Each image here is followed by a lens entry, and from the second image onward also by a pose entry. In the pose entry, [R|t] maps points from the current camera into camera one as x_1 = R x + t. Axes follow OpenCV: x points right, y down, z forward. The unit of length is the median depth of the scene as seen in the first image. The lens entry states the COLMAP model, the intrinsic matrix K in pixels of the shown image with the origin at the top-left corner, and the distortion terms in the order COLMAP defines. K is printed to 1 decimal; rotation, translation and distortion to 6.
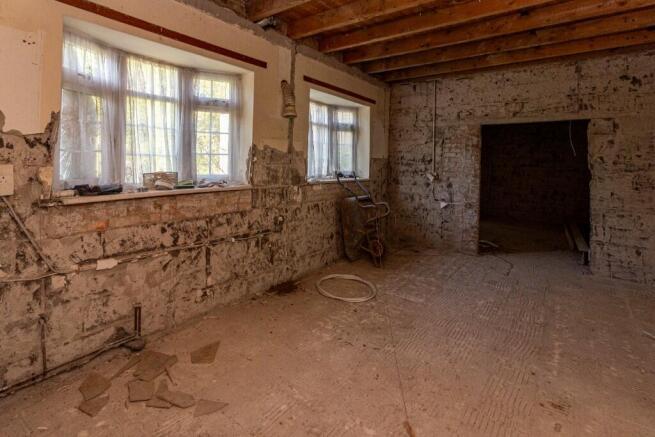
lens RADIAL K [[323.2, 0, 334.2], [0, 323.2, 199.7], [0, 0, 1]] dist [0.003435, 0.001068]
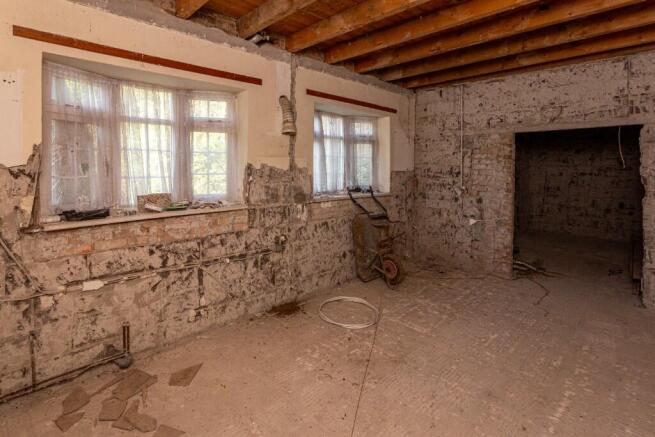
lens RADIAL K [[335.0, 0, 327.4], [0, 335.0, 215.4], [0, 0, 1]] dist [-0.003399, 0.000169]
pose [[0.989394, 0.005244, -0.145162, 0.141916], [-0.002843, 0.999856, 0.016743, -0.033291], [0.145229, -0.016153, 0.989266, 0.027682]]
